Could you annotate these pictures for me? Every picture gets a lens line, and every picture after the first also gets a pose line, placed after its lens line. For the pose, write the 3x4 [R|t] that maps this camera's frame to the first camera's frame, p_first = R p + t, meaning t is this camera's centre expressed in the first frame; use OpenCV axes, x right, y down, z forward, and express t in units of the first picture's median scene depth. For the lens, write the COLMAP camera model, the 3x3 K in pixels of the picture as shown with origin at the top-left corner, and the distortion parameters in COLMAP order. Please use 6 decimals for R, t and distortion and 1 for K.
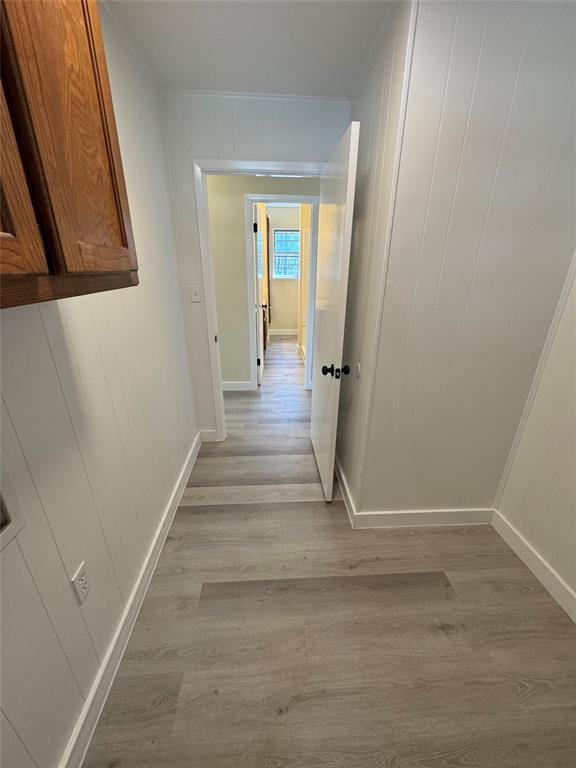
lens RADIAL K [[306.4, 0, 288.0], [0, 306.4, 384.0], [0, 0, 1]] dist [-0.001677, -0.000029]
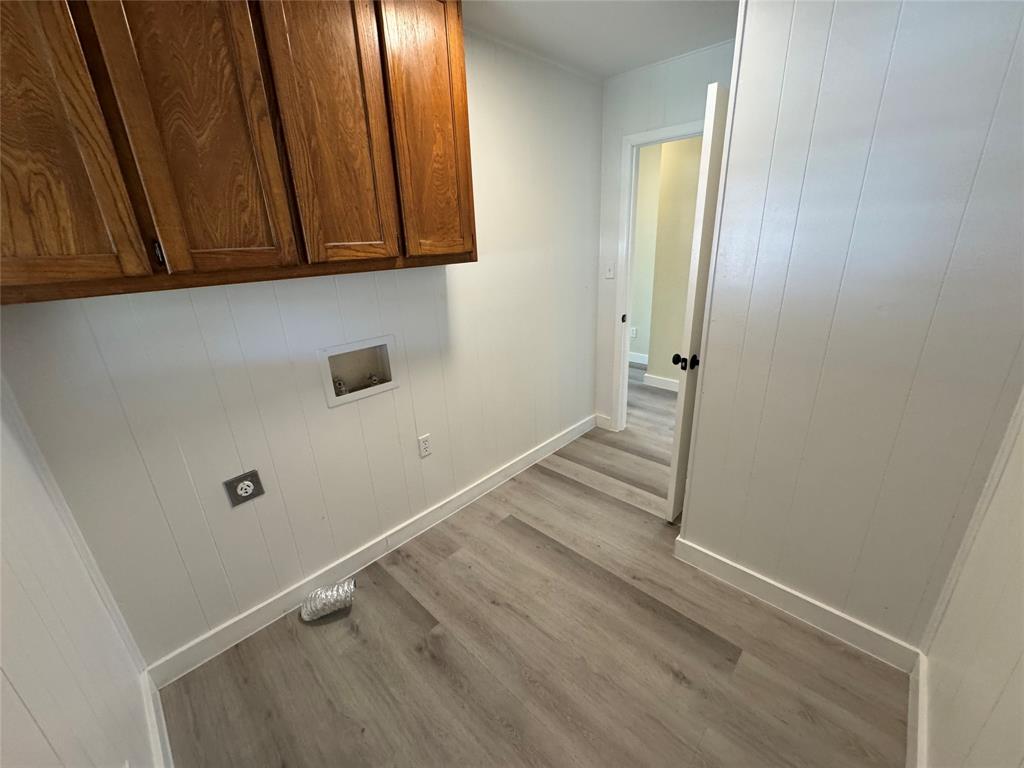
lens RADIAL K [[408.5, 0, 512.0], [0, 408.5, 384.0], [0, 0, 1]] dist [-0.001677, -0.000029]
pose [[0.679742, 0.214749, -0.701308, 0.654403], [-0.227466, 0.970754, 0.076785, 0.041752], [0.697287, 0.107330, 0.708711, -0.143773]]
